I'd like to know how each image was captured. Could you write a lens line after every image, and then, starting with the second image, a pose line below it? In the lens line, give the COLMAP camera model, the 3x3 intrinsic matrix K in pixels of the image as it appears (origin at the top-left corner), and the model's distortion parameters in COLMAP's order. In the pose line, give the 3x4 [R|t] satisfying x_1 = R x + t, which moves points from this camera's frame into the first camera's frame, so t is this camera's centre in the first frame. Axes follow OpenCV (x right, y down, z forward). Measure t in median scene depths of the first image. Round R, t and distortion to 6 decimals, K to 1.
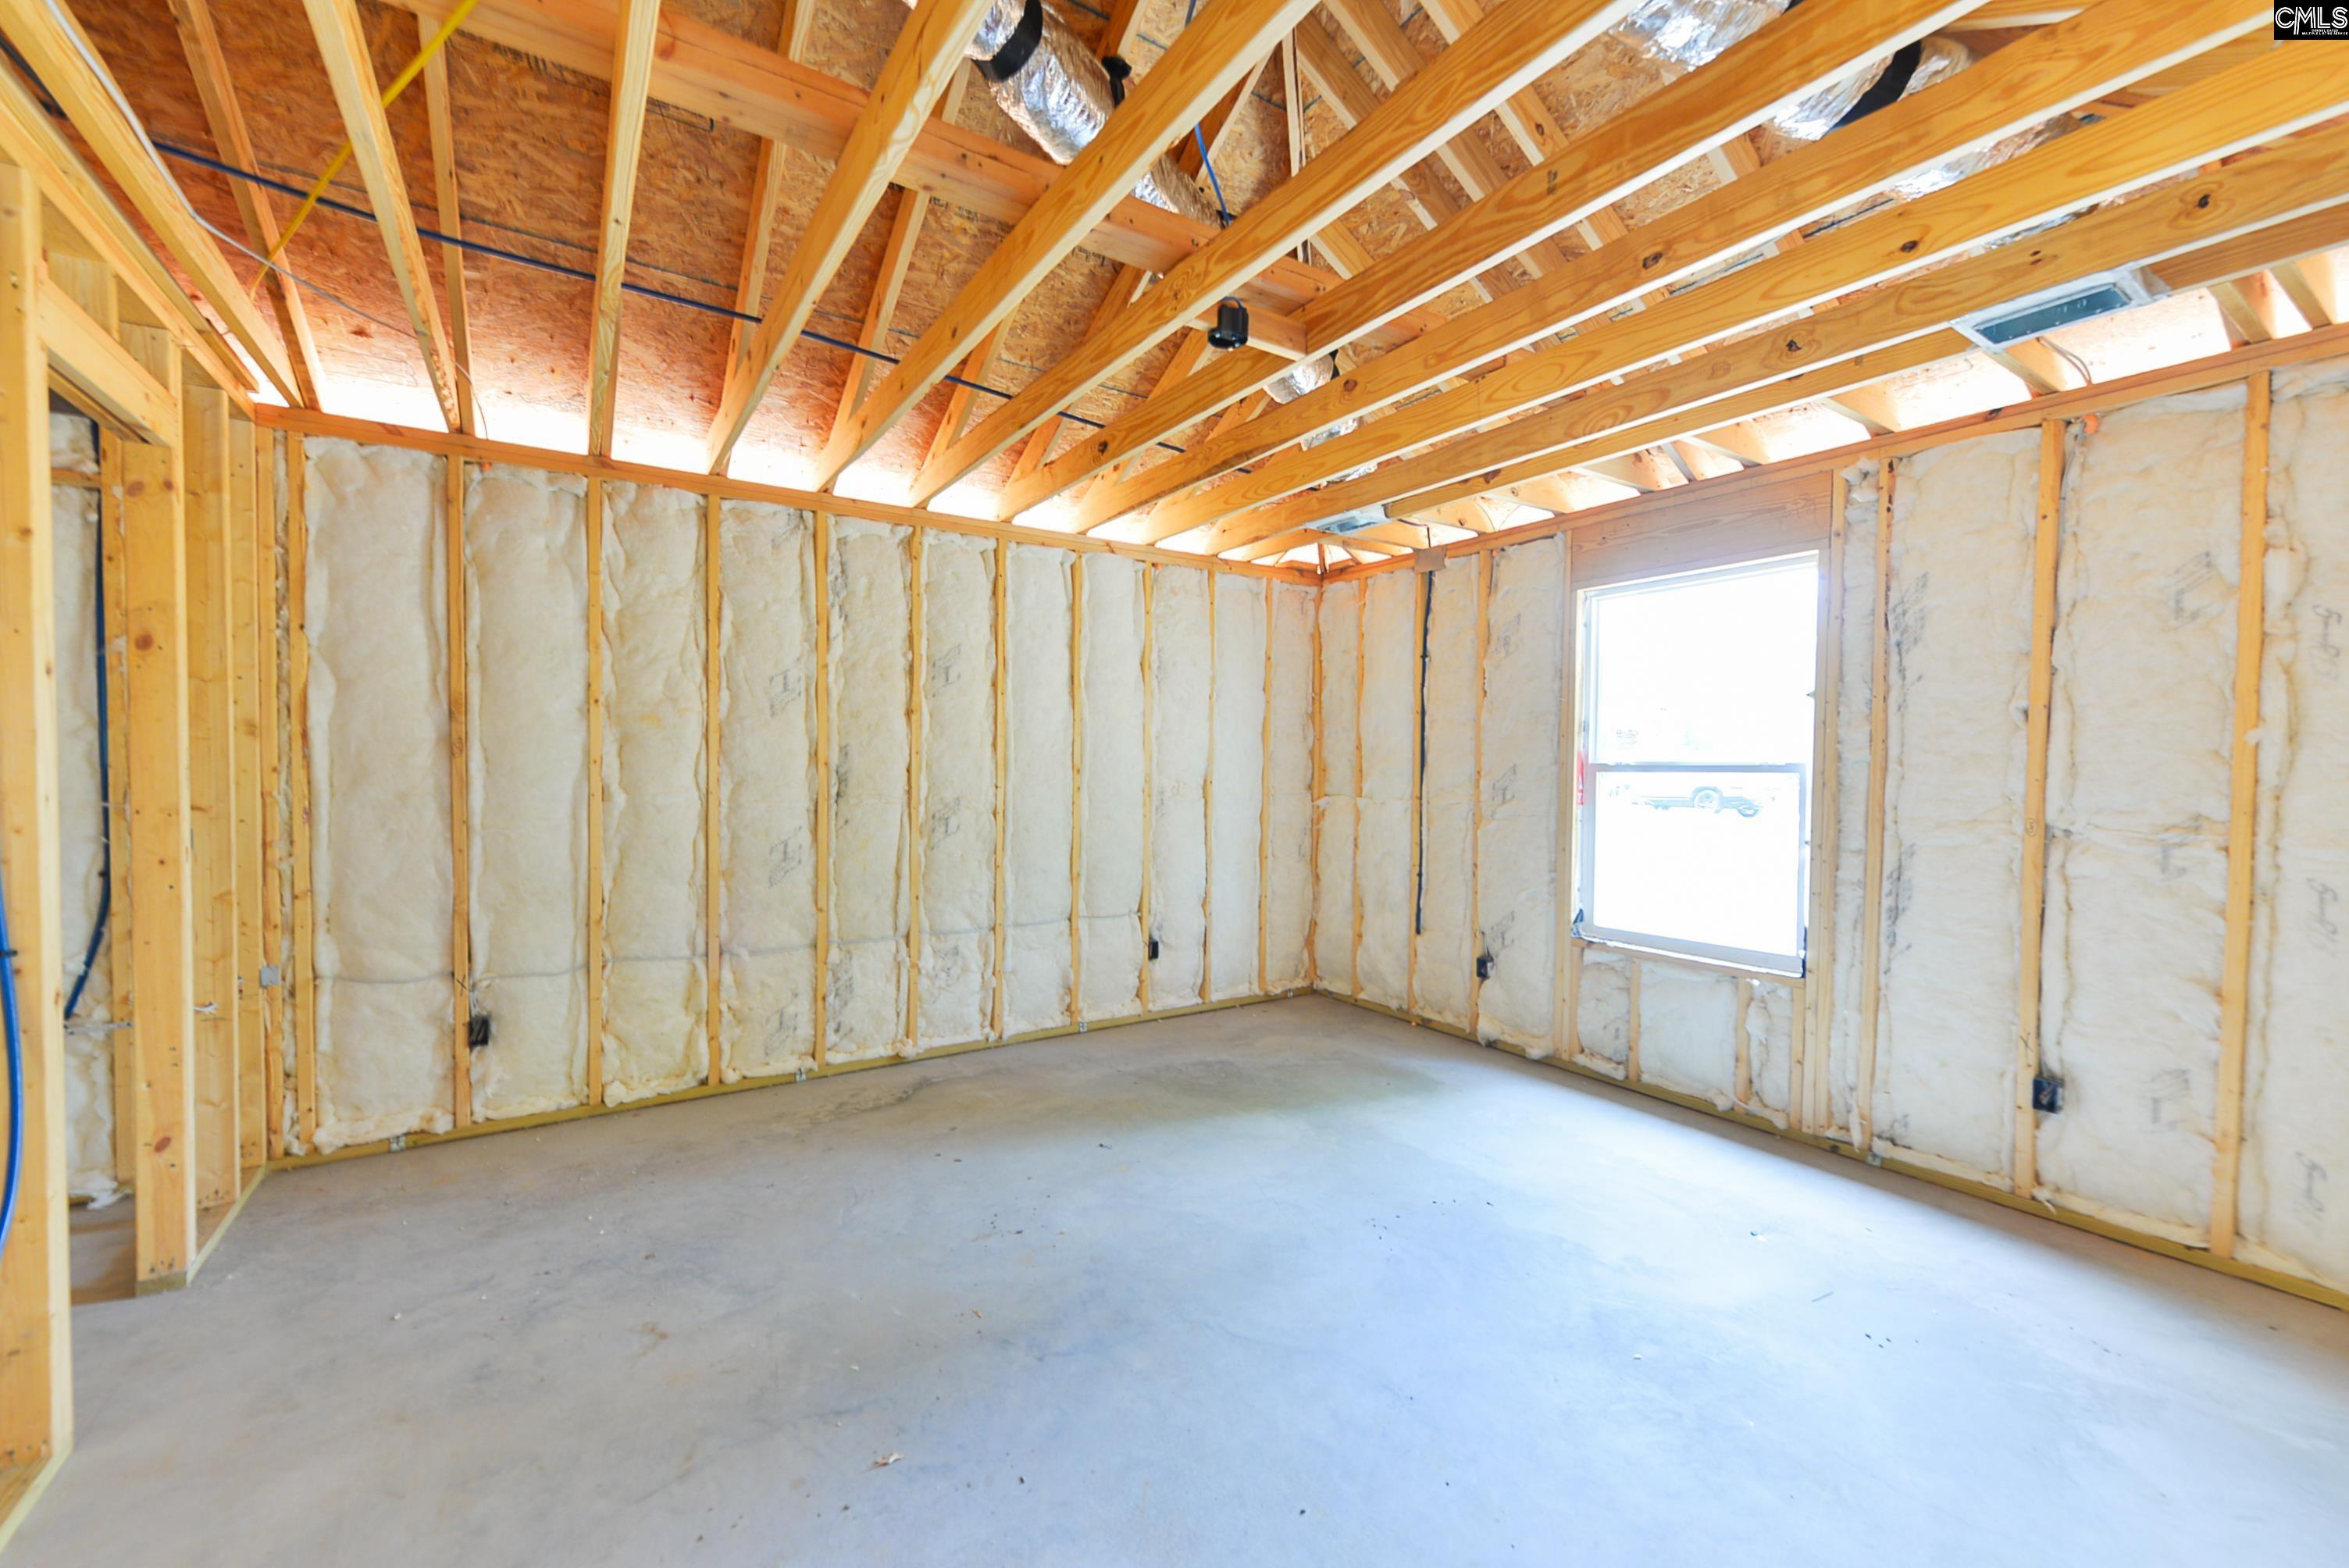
lens RADIAL K [[923.7, 0, 1174.5], [0, 923.7, 784.0], [0, 0, 1]] dist [0.001045, 0.000066]
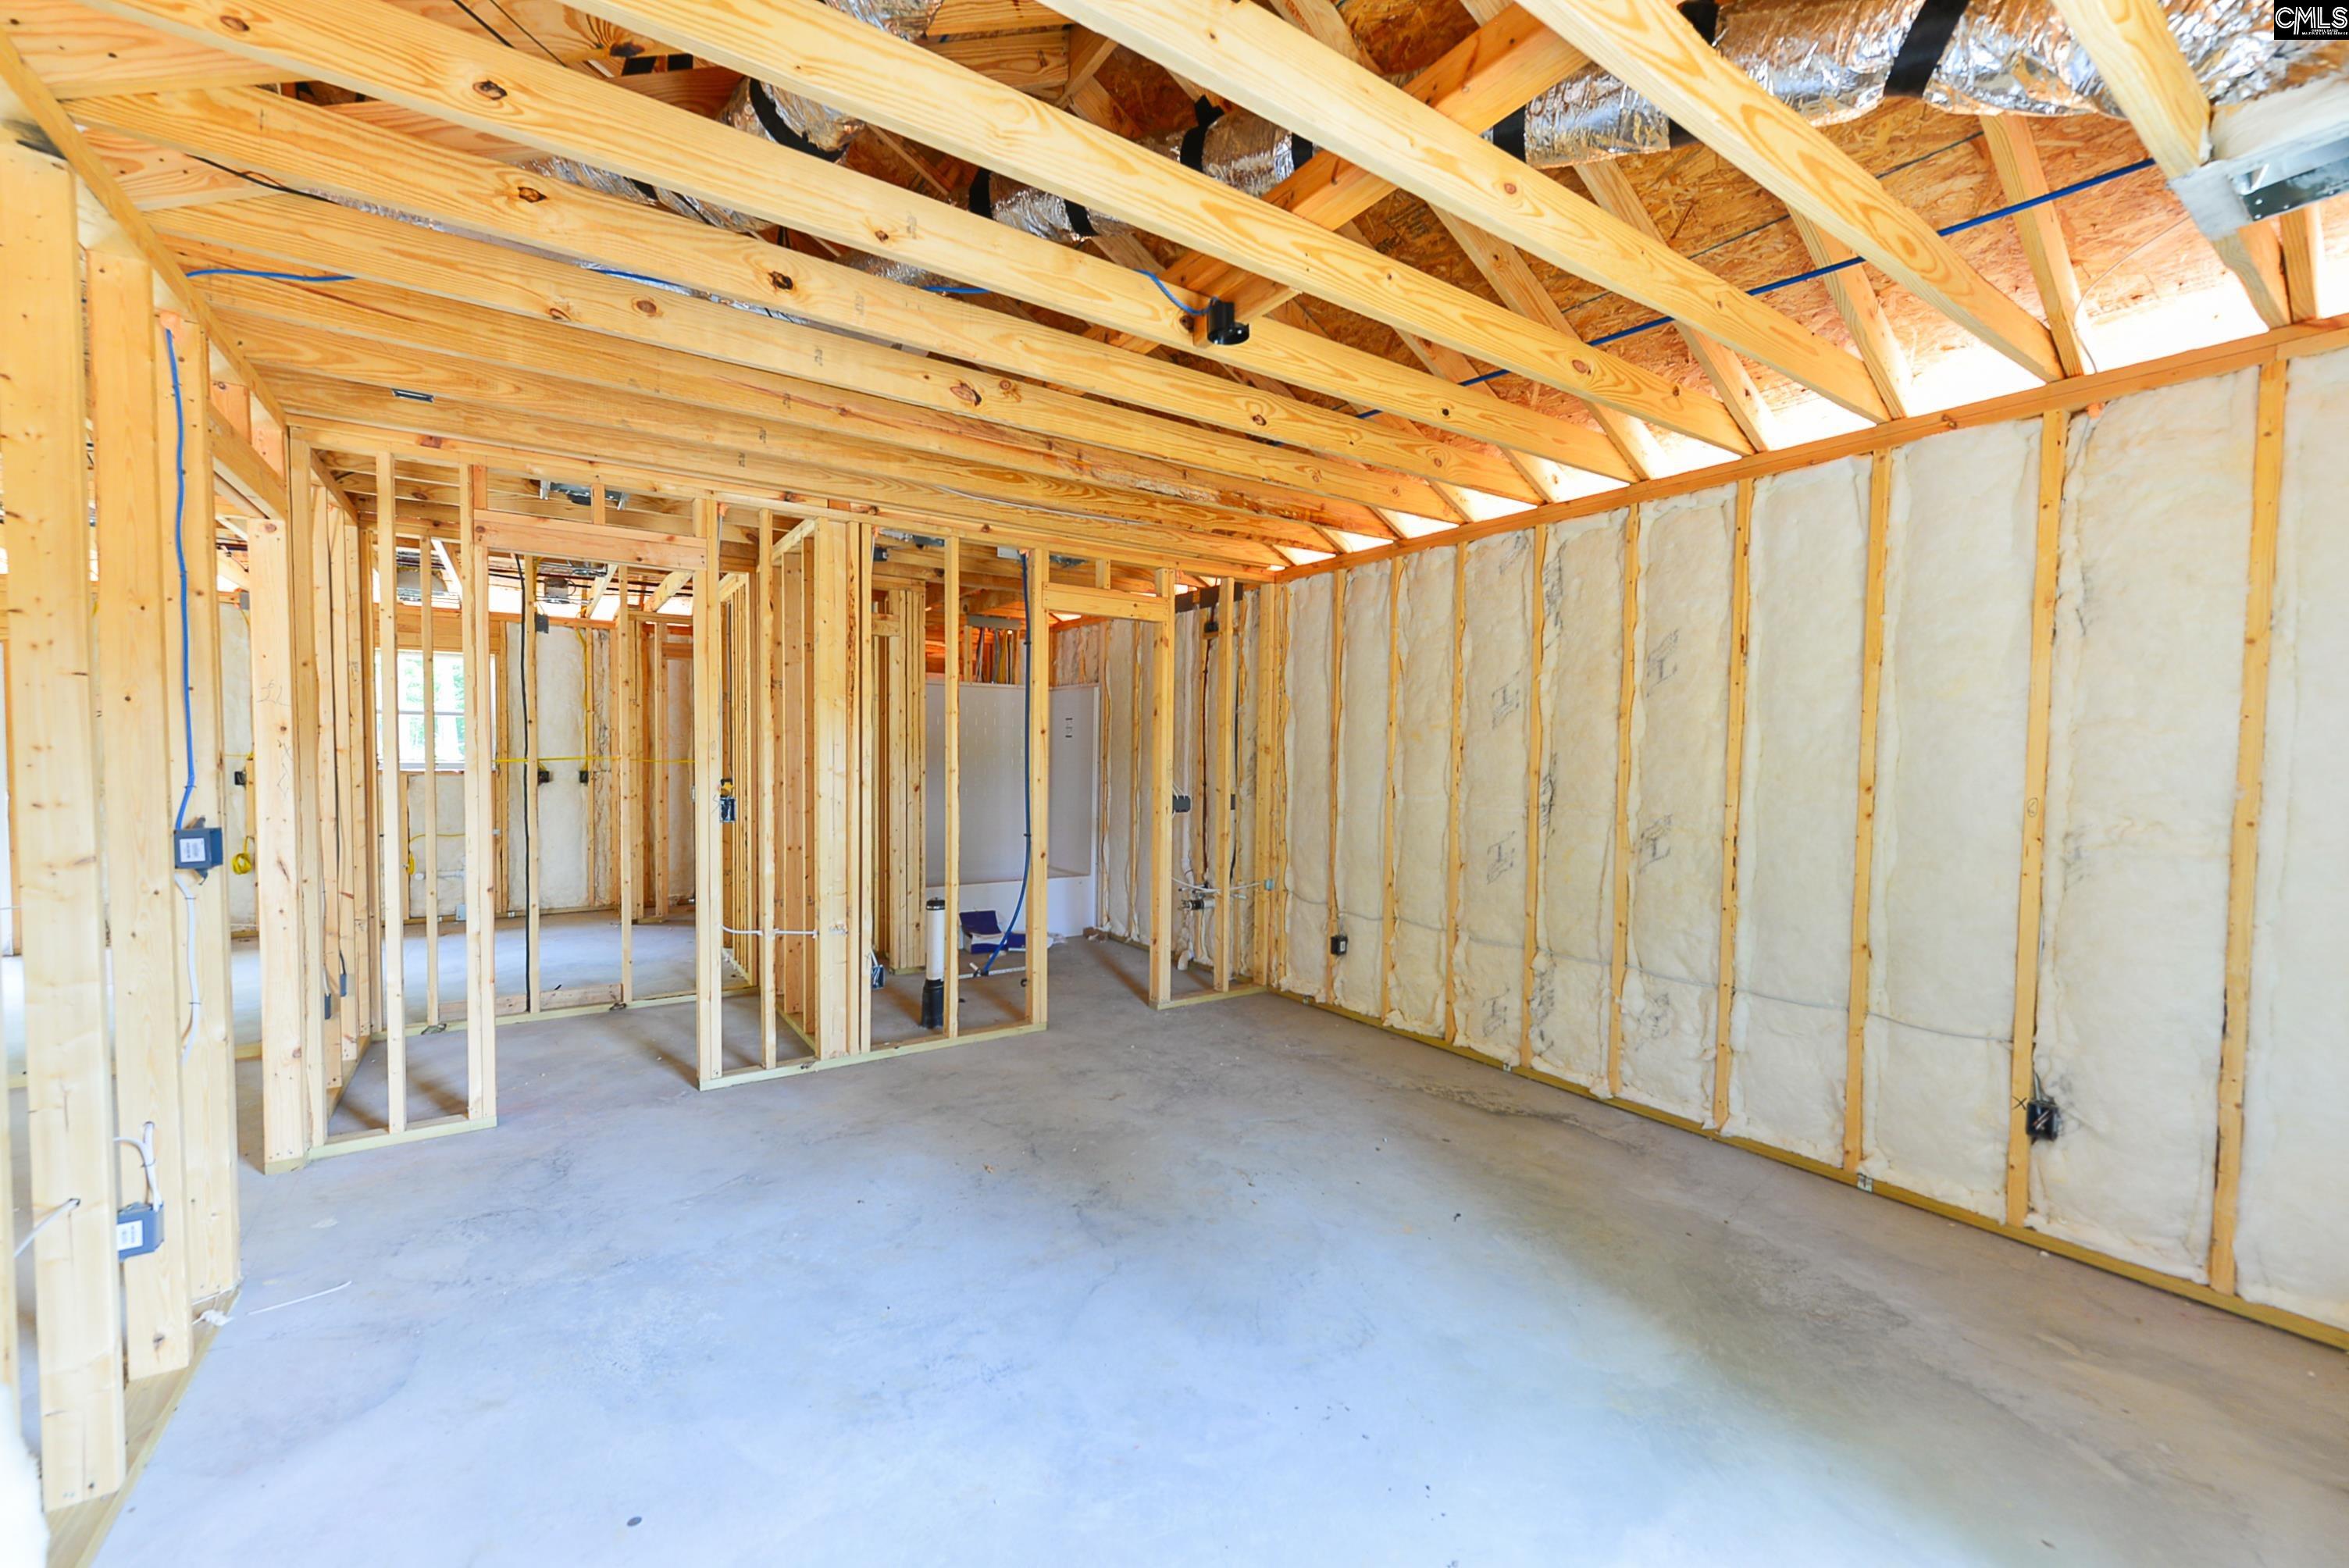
lens RADIAL K [[939.1, 0, 1175.1], [0, 939.1, 791.8], [0, 0, 1]] dist [0.003534, 0.000106]
pose [[0.012339, 0.031808, -0.999418, 0.661580], [-0.031287, 0.999017, 0.031409, -0.021160], [0.999434, 0.030881, 0.013322, 0.597365]]
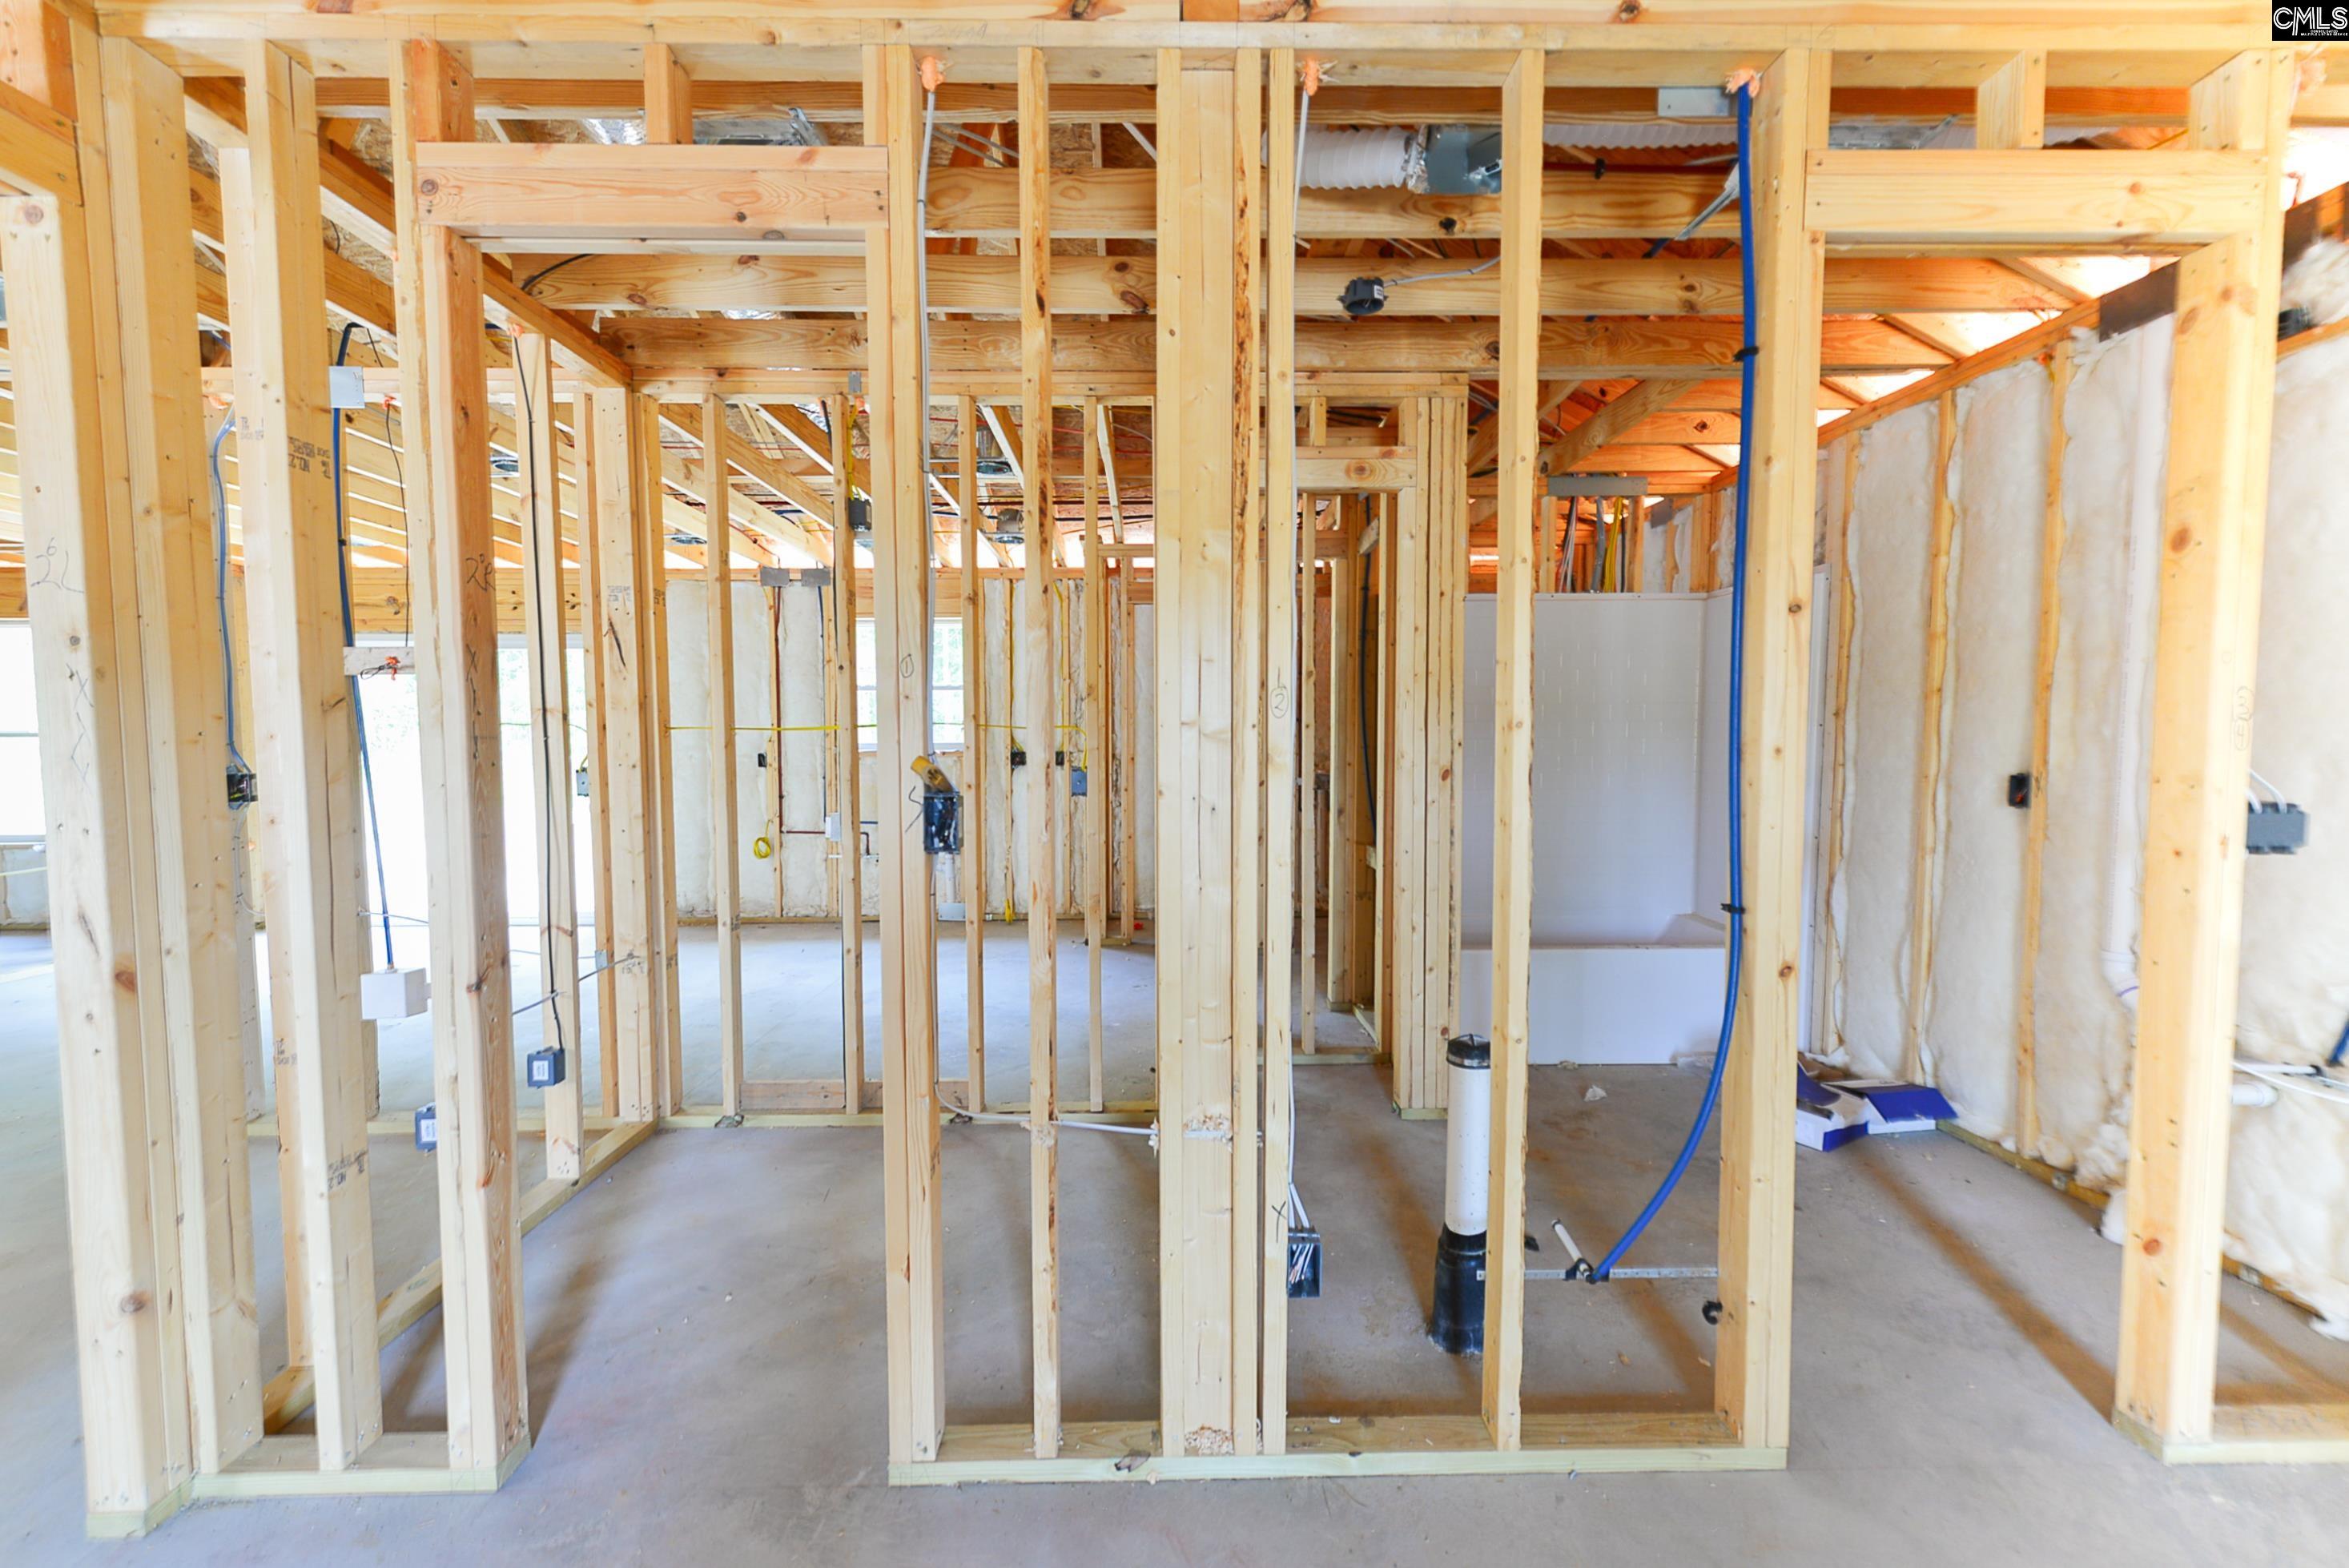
lens RADIAL K [[939.1, 0, 1175.1], [0, 939.1, 791.8], [0, 0, 1]] dist [0.003534, 0.000106]
pose [[-0.540840, 0.041291, -0.840111, -0.052556], [-0.016880, 0.998060, 0.059921, 0.004664], [0.840956, 0.046589, -0.539094, 0.440125]]
